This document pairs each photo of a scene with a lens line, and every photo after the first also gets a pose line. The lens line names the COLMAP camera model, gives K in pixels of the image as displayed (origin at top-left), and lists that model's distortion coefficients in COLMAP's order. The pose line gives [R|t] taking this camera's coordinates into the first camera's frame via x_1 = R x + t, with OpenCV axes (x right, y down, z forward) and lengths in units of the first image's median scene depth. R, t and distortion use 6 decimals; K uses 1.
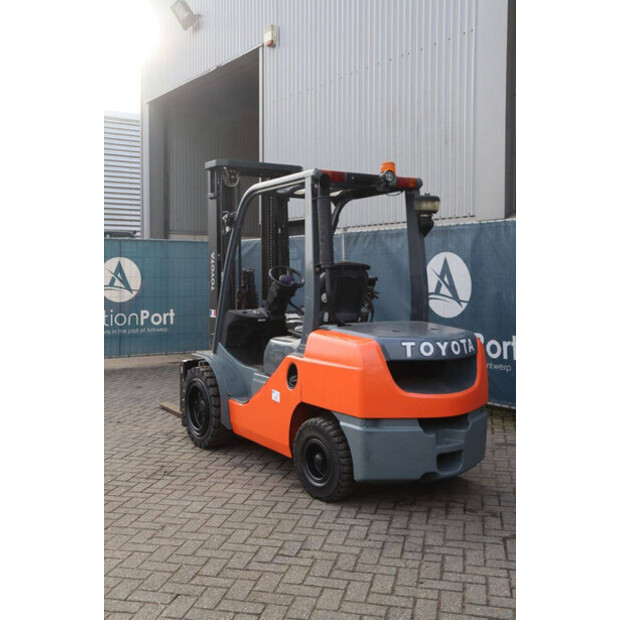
lens RADIAL K [[744.0, 0, 309.2], [0, 744.0, 310.9], [0, 0, 1]] dist [-0.001178, 0.000000]
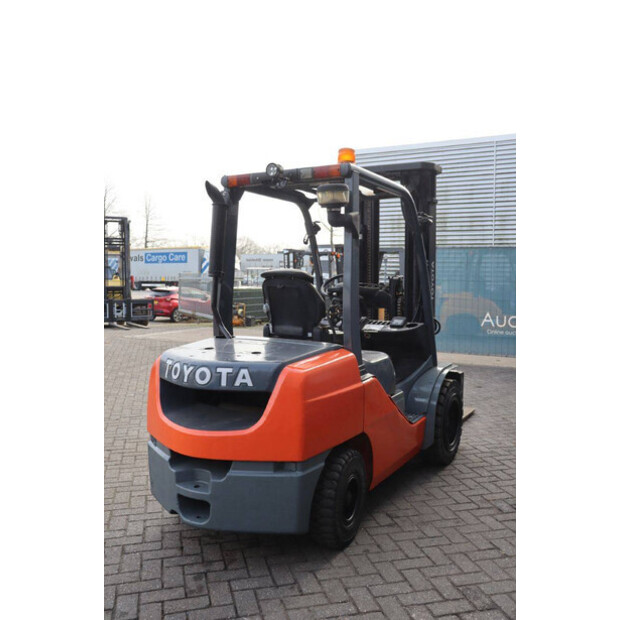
lens RADIAL K [[594.6, 0, 310.9], [0, 594.6, 315.5], [0, 0, 1]] dist [-0.065775, 0.000000]
pose [[0.462406, 0.066757, -0.884152, 0.808530], [-0.052470, 0.997474, 0.047872, -0.053004], [0.885114, 0.024255, 0.464741, 0.789200]]
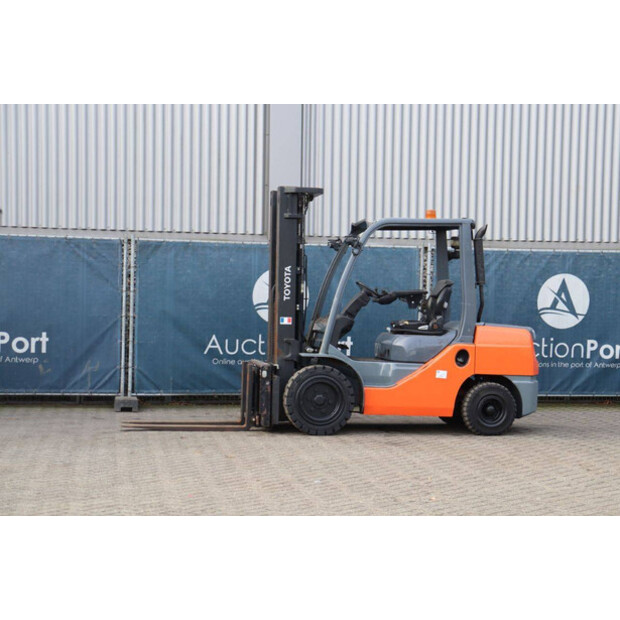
lens RADIAL K [[1277.1, 0, 316.6], [0, 1277.1, 321.6], [0, 0, 1]] dist [0.381804, 0.000000]
pose [[0.380125, -0.014547, 0.924821, -2.677634], [0.028095, 0.999597, 0.004175, -0.003273], [-0.924508, 0.024396, 0.380380, 0.324176]]
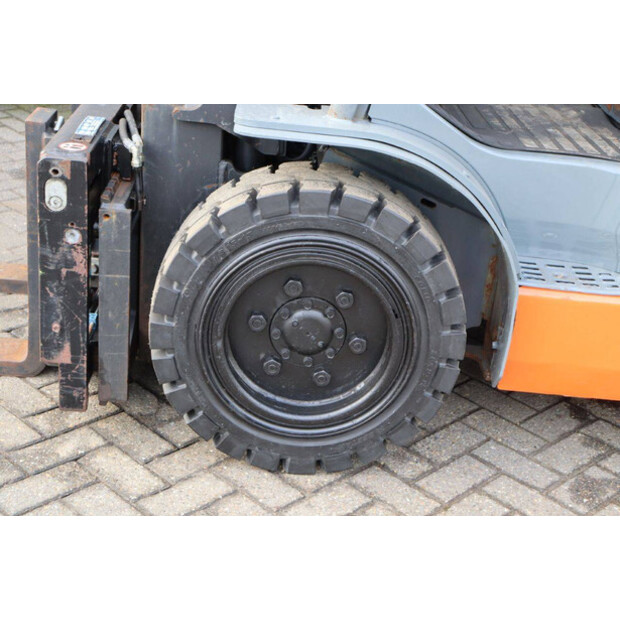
lens RADIAL K [[991.8, 0, 305.2], [0, 991.8, 314.2], [0, 0, 1]] dist [0.116260, 0.000000]
pose [[0.507133, -0.321680, 0.799586, -0.562008], [-0.048529, 0.915607, 0.399135, -0.019354], [-0.860500, -0.241218, 0.448724, 1.138700]]
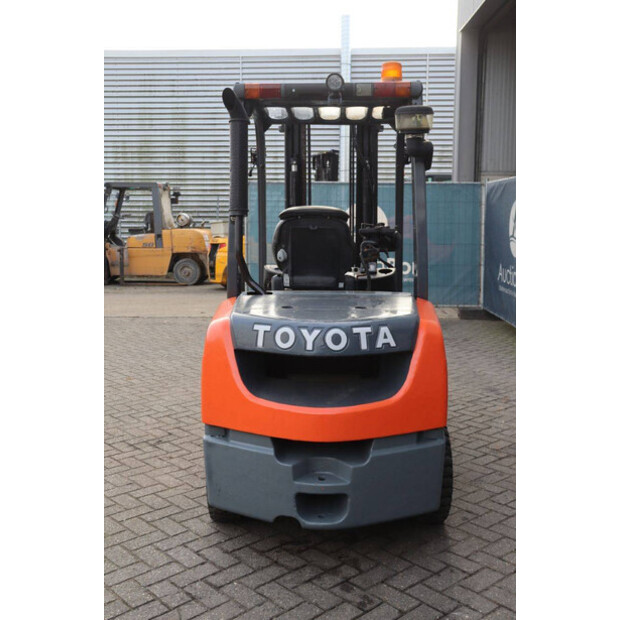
lens RADIAL K [[720.5, 0, 307.8], [0, 720.5, 309.8], [0, 0, 1]] dist [-0.017488, 0.000000]
pose [[0.820347, 0.073500, -0.567123, 0.524207], [-0.028815, 0.995759, 0.087371, -0.030384], [0.571139, -0.055333, 0.818986, 0.463329]]
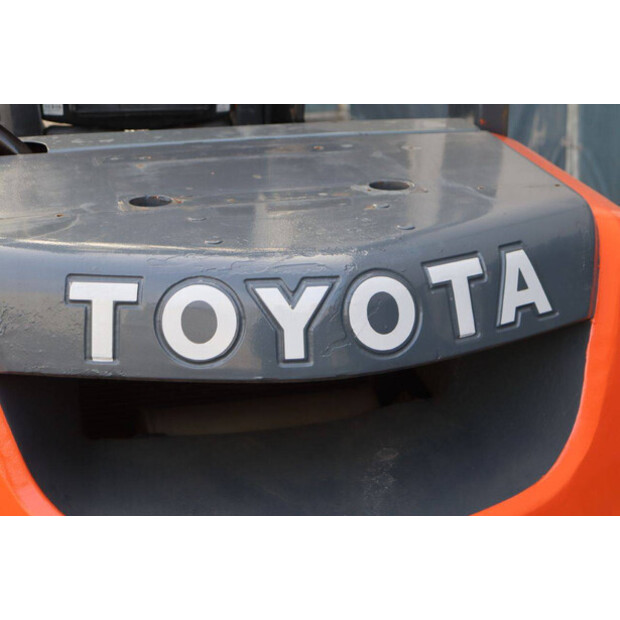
lens RADIAL K [[1424.7, 0, 311.0], [0, 1424.7, 308.3], [0, 0, 1]] dist [0.320119, 0.000000]
pose [[0.950793, 0.057666, -0.304412, 0.284424], [0.008336, 0.977410, 0.211190, -0.027168], [0.309713, -0.203335, 0.928834, 0.651993]]
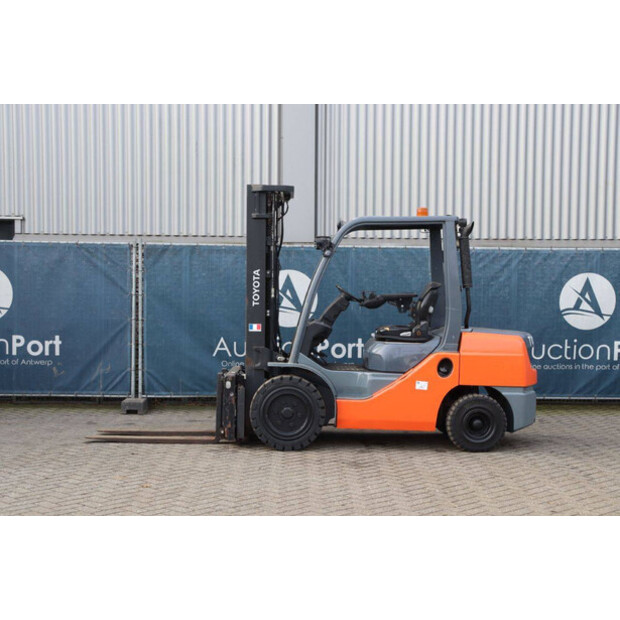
lens RADIAL K [[1006.6, 0, 312.3], [0, 1006.6, 314.1], [0, 0, 1]] dist [0.169955, 0.000000]
pose [[0.516383, -0.022324, 0.856067, -1.852929], [0.032791, 0.999442, 0.006284, -0.031339], [-0.855730, 0.024826, 0.516827, 0.277591]]
